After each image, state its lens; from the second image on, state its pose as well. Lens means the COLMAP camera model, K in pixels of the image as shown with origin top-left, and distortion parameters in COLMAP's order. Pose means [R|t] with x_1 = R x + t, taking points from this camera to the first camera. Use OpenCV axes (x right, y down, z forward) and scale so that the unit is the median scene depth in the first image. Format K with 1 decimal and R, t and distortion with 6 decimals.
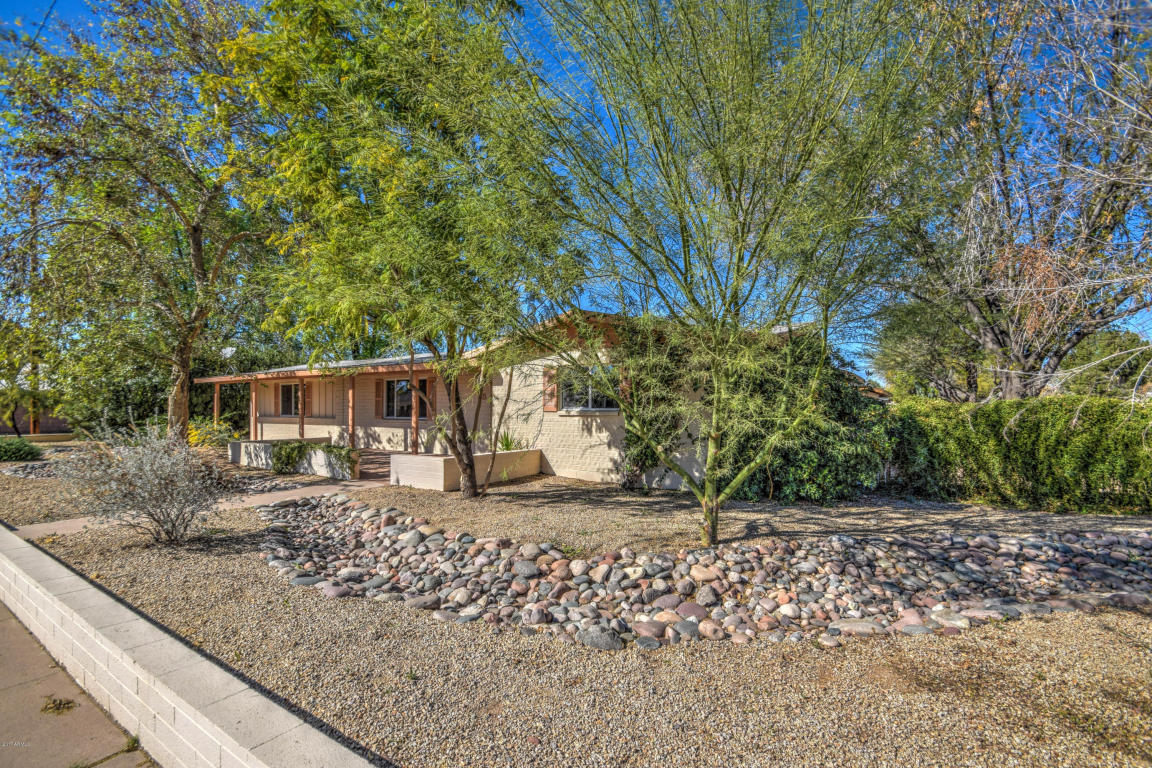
lens RADIAL K [[509.1, 0, 583.2], [0, 509.1, 377.7], [0, 0, 1]] dist [0.000716, -0.001176]
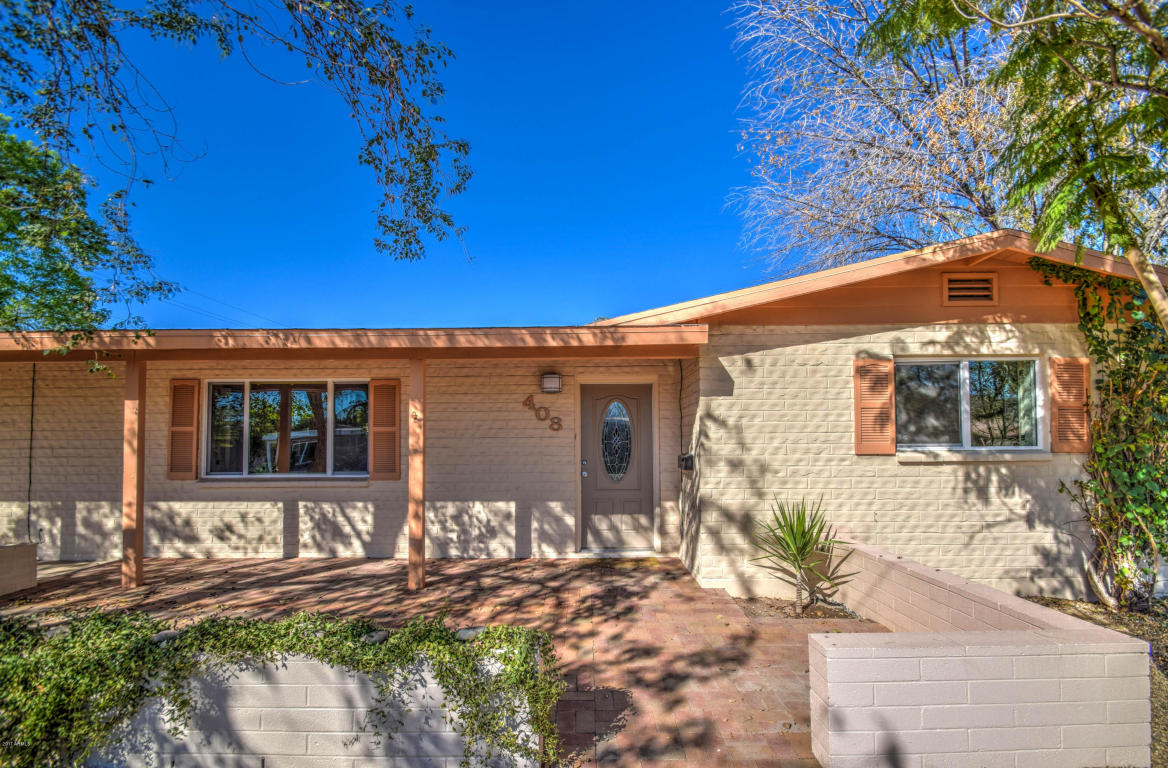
lens RADIAL K [[516.1, 0, 575.3], [0, 516.1, 402.9], [0, 0, 1]] dist [0.000716, -0.001176]
pose [[0.843320, 0.033415, 0.536372, -0.574035], [-0.021965, 0.999374, -0.027724, 0.041665], [-0.536963, 0.011598, 0.843526, 0.794638]]
